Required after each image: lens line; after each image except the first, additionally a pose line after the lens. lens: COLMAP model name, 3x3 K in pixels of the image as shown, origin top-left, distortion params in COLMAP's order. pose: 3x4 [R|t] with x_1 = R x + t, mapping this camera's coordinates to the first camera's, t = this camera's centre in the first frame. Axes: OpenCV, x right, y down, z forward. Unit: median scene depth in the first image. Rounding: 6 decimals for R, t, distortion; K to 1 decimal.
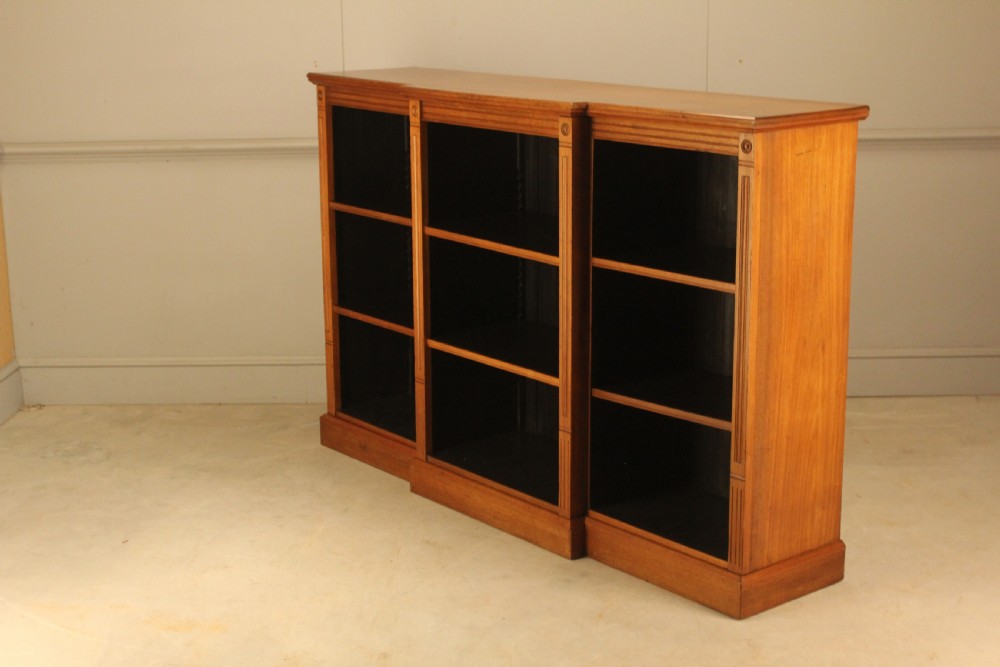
lens RADIAL K [[1559.4, 0, 500.0], [0, 1559.4, 333.5], [0, 0, 1]] dist [0.020232, 0.010980]
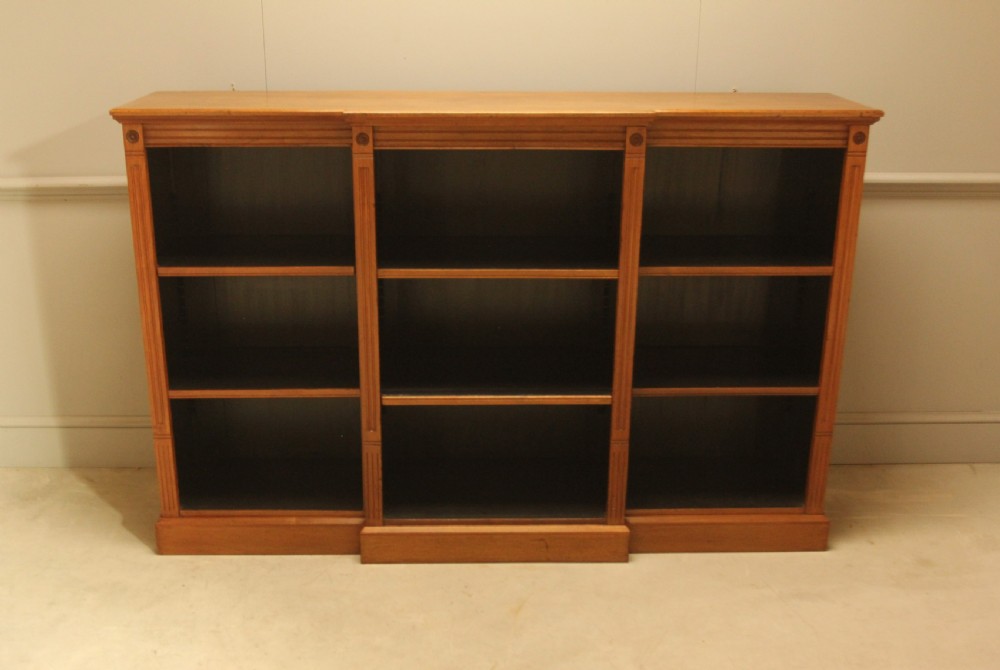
lens RADIAL K [[1099.9, 0, 472.0], [0, 1099.9, 360.6], [0, 0, 1]] dist [-0.060099, 0.010691]
pose [[0.624316, -0.255263, 0.738289, -0.530893], [0.178049, 0.966726, 0.183682, -0.136964], [-0.760610, 0.016776, 0.648992, 0.623459]]
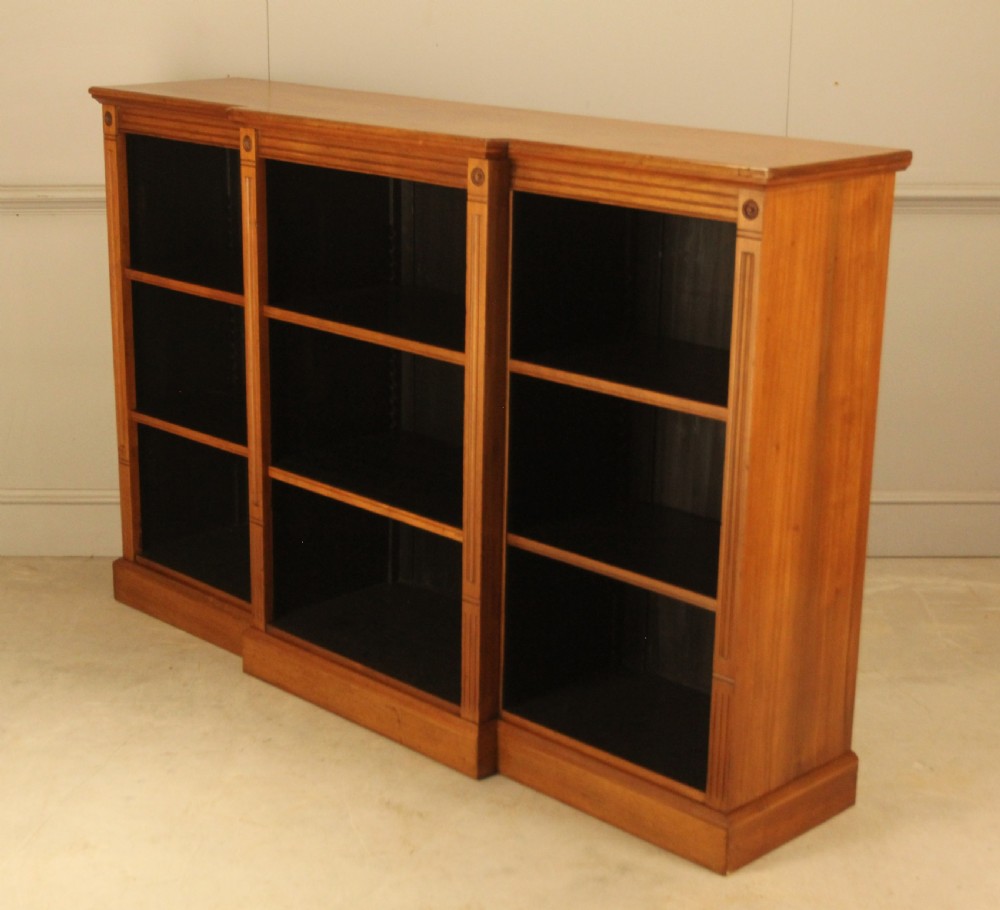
lens RADIAL K [[1815.3, 0, 496.4], [0, 1815.3, 481.6], [0, 0, 1]] dist [-0.005890, -0.147079]
pose [[0.994208, -0.008817, 0.107109, -0.035318], [0.002843, 0.998438, 0.055795, -0.039125], [-0.107434, -0.055168, 0.992680, 0.182954]]
